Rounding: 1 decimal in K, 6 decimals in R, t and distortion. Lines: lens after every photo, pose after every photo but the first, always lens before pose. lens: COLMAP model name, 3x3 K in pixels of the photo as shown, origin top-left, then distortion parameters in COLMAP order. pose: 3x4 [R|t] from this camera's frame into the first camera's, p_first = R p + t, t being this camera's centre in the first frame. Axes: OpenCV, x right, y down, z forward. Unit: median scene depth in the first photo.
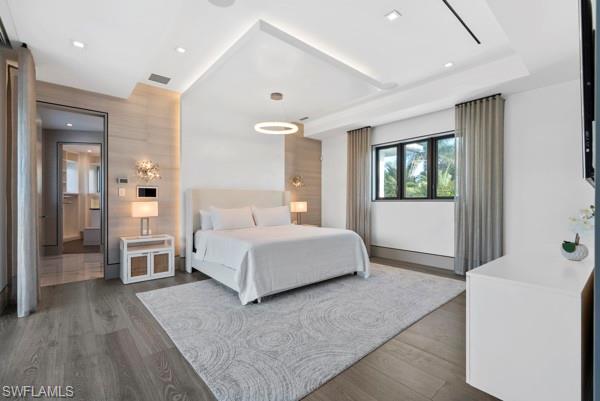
lens RADIAL K [[267.1, 0, 301.3], [0, 267.1, 204.3], [0, 0, 1]] dist [-0.001699, -0.000309]
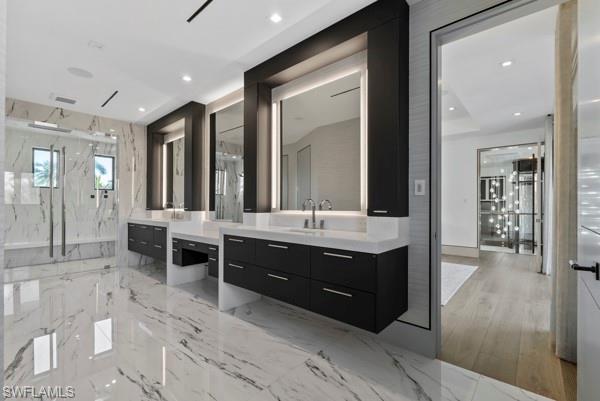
lens RADIAL K [[267.1, 0, 301.3], [0, 267.1, 204.3], [0, 0, 1]] dist [-0.001699, -0.000309]
pose [[-0.138699, -0.001714, 0.990333, -1.919426], [0.000318, 0.999998, 0.001775, -0.021080], [-0.990335, 0.000561, -0.138698, 2.117906]]
